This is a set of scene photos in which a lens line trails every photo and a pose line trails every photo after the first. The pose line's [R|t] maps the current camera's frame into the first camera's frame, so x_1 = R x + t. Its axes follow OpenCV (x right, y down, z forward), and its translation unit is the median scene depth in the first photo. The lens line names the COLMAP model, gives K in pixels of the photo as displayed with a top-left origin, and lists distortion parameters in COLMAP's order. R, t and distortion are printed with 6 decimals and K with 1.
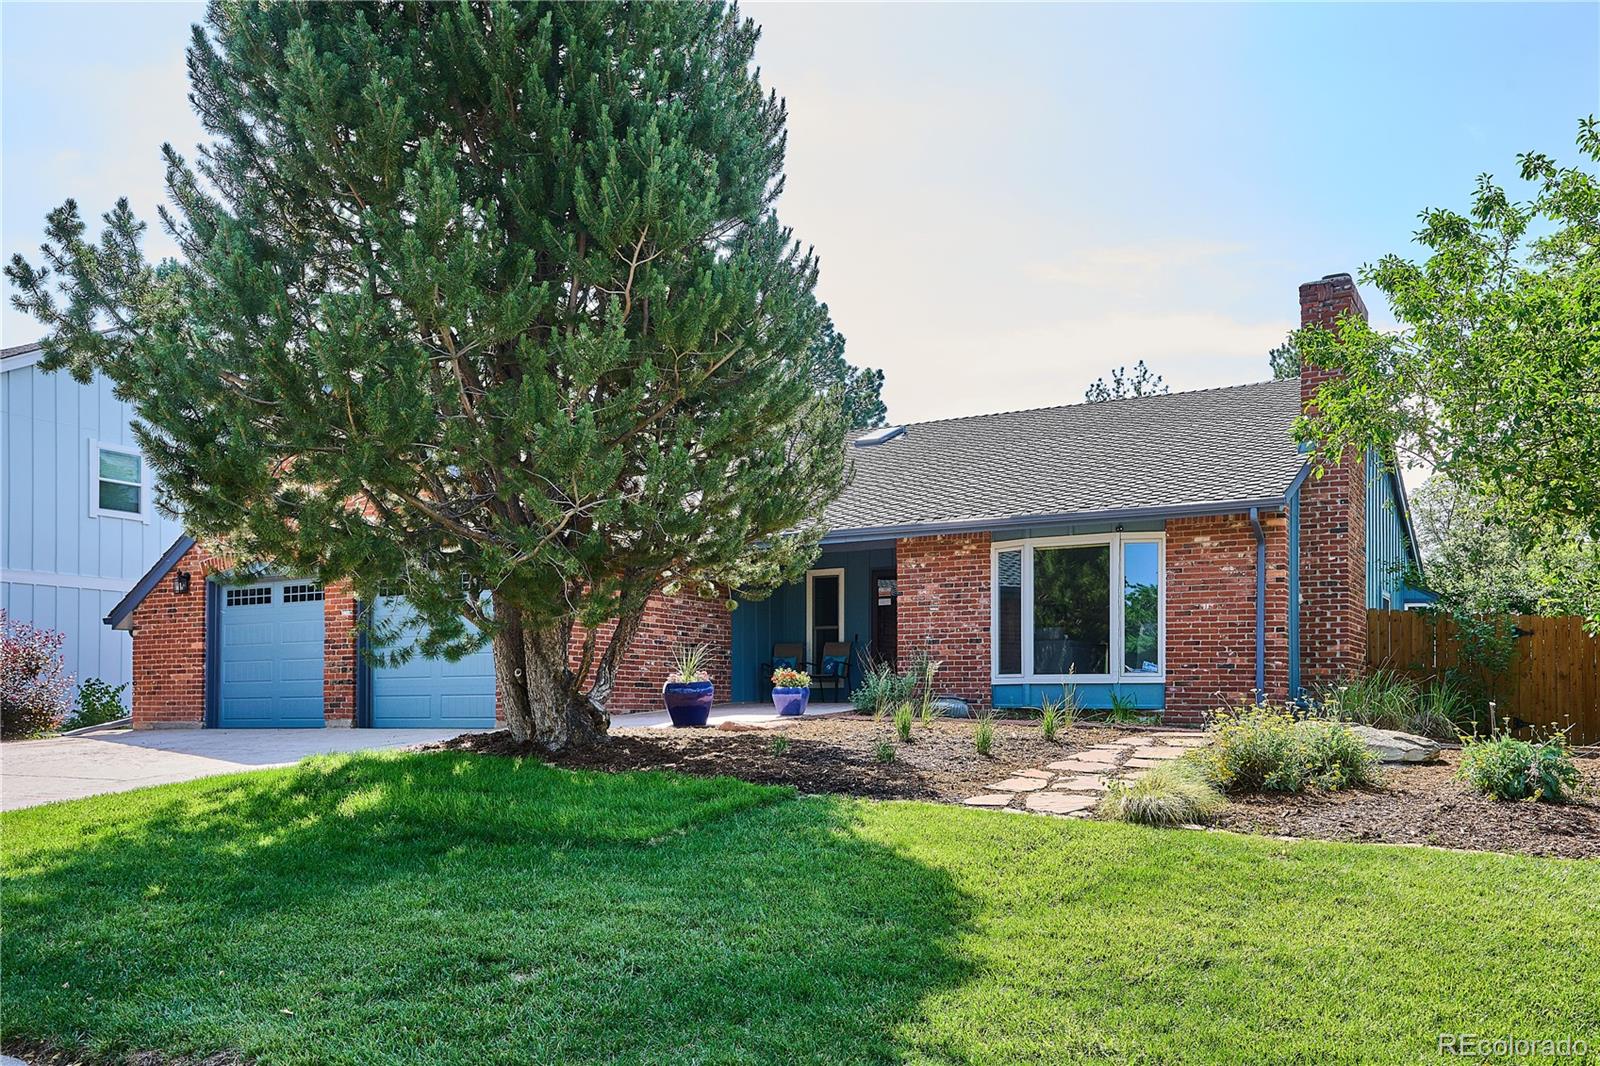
lens RADIAL K [[1370.6, 0, 797.6], [0, 1370.6, 535.0], [0, 0, 1]] dist [0.116091, -0.003283]
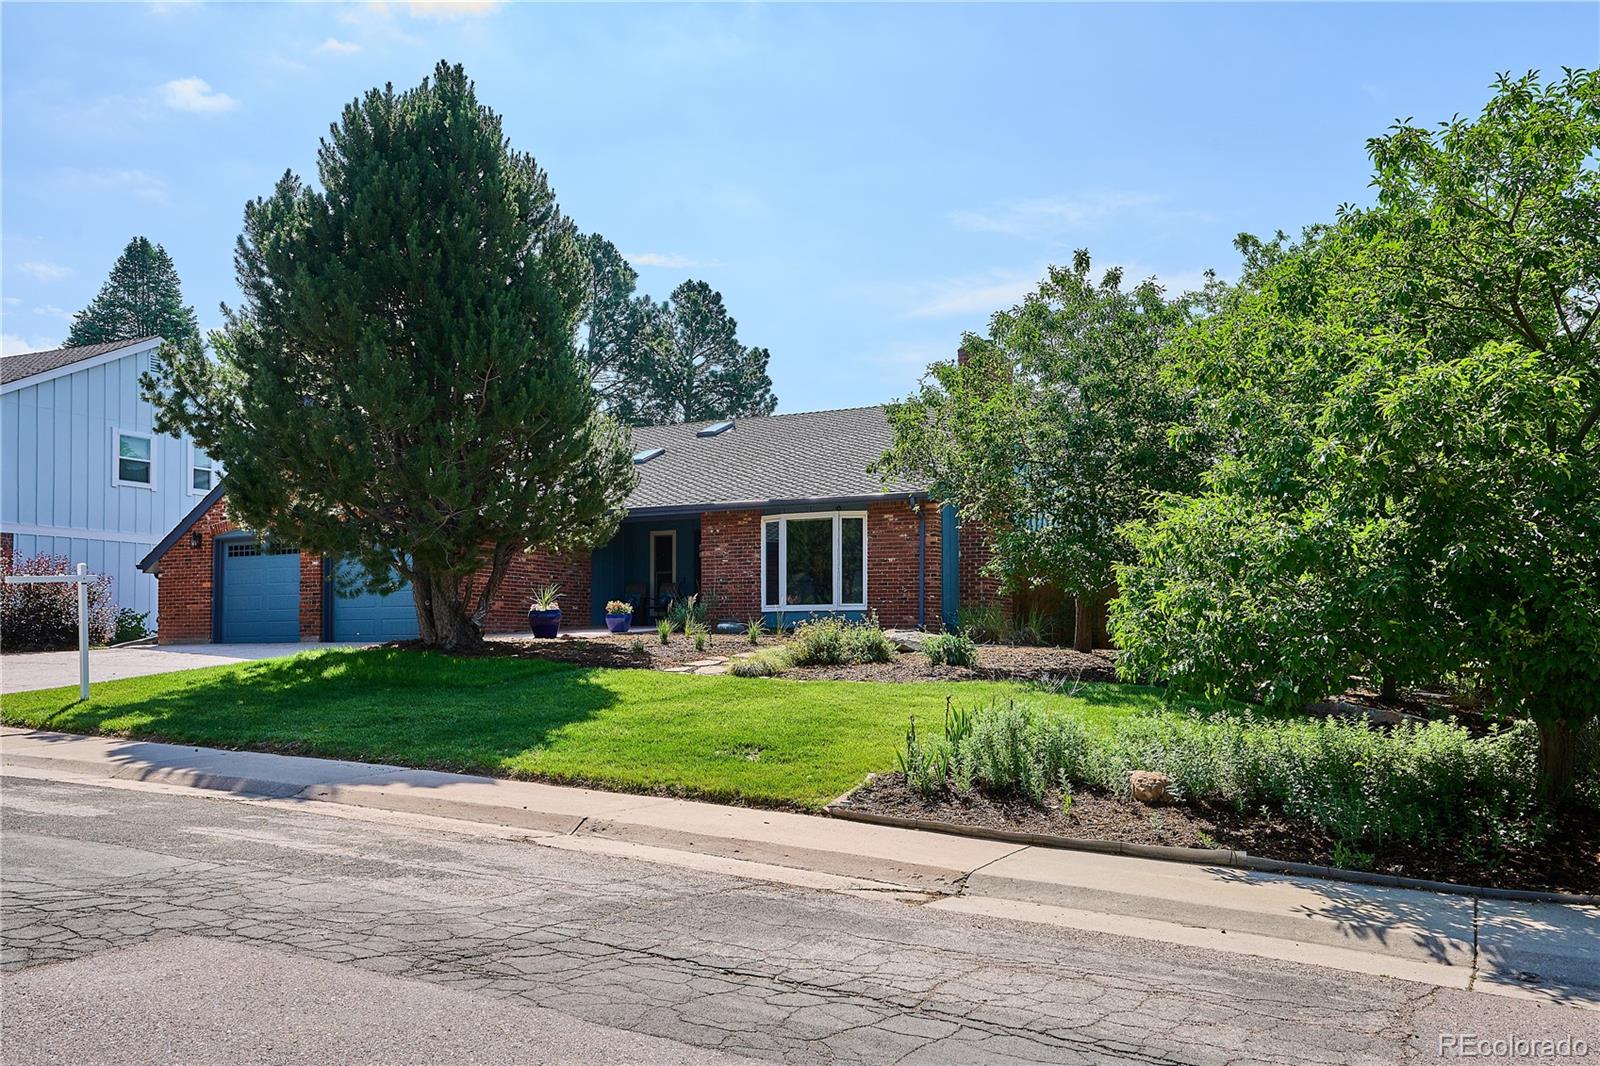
lens RADIAL K [[1370.6, 0, 799.4], [0, 1370.6, 494.3], [0, 0, 1]] dist [0.116091, -0.003283]
pose [[0.999317, 0.004832, 0.036647, 0.140169], [-0.005399, 0.999867, 0.015372, -0.044555], [-0.036568, -0.015559, 0.999210, -0.518061]]
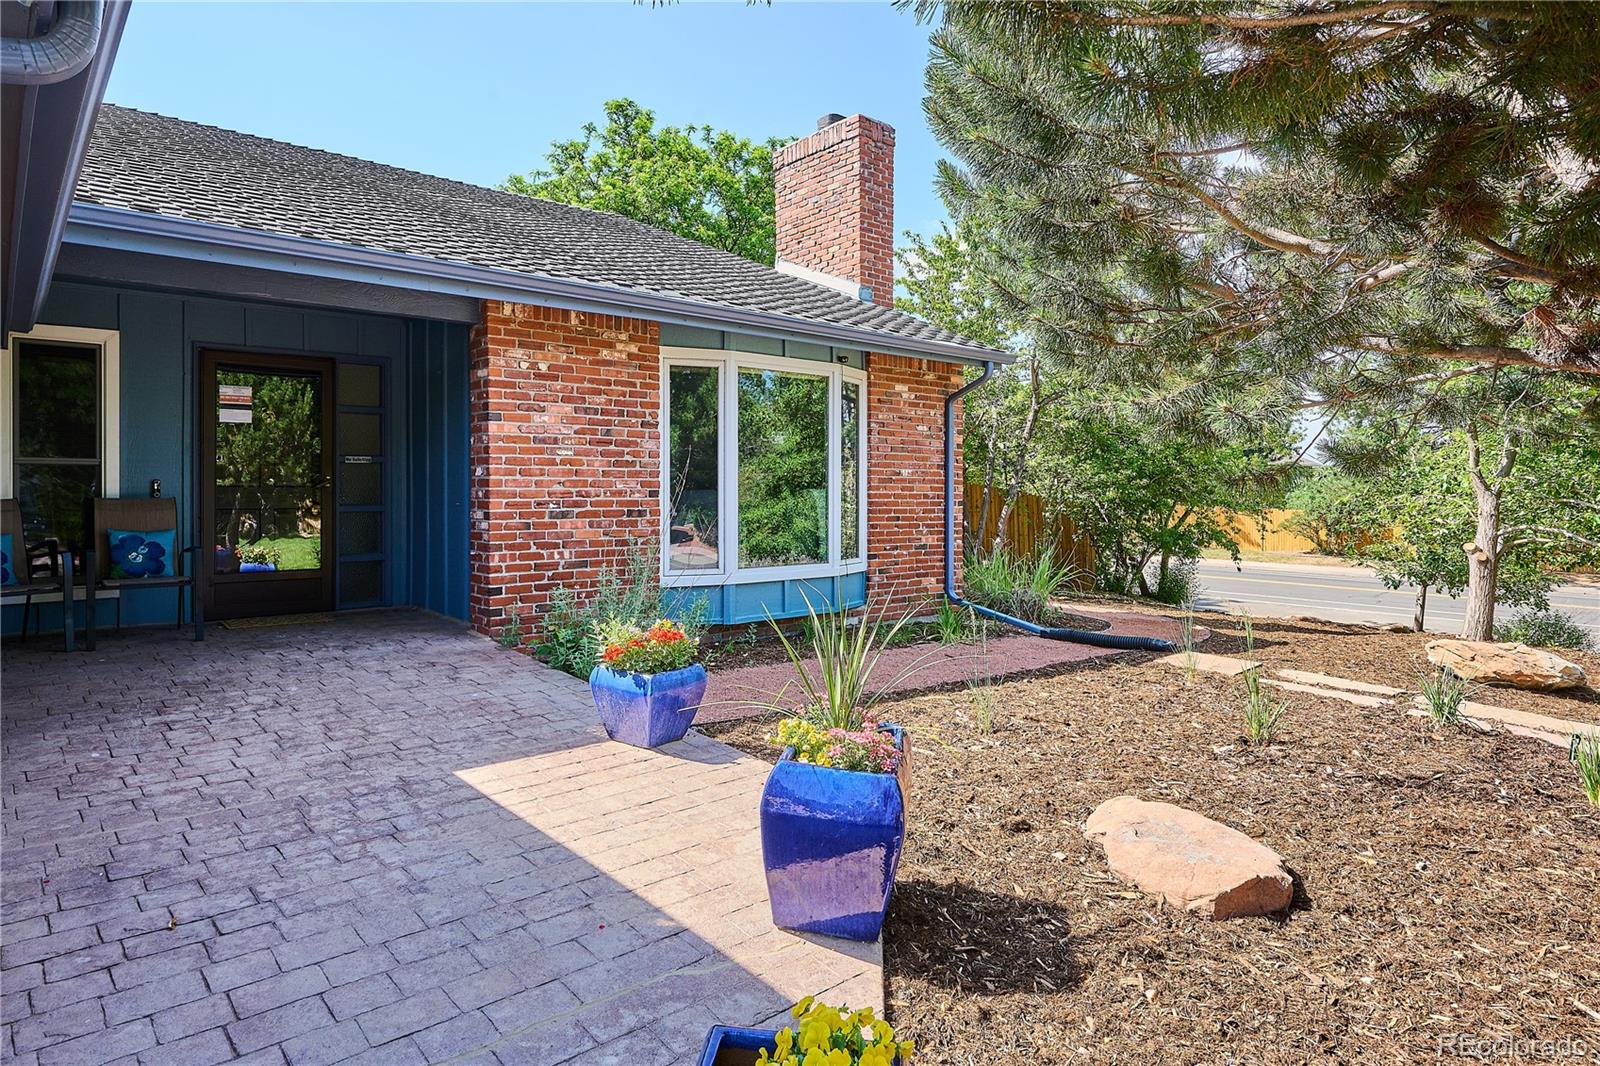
lens RADIAL K [[917.4, 0, 783.1], [0, 917.4, 483.8], [0, 0, 1]] dist [-0.000619, 0.000028]
pose [[0.336304, 0.011185, 0.941687, -0.229427], [-0.118521, 0.992482, 0.030539, 0.050253], [-0.934266, -0.121880, 0.335101, 0.893845]]
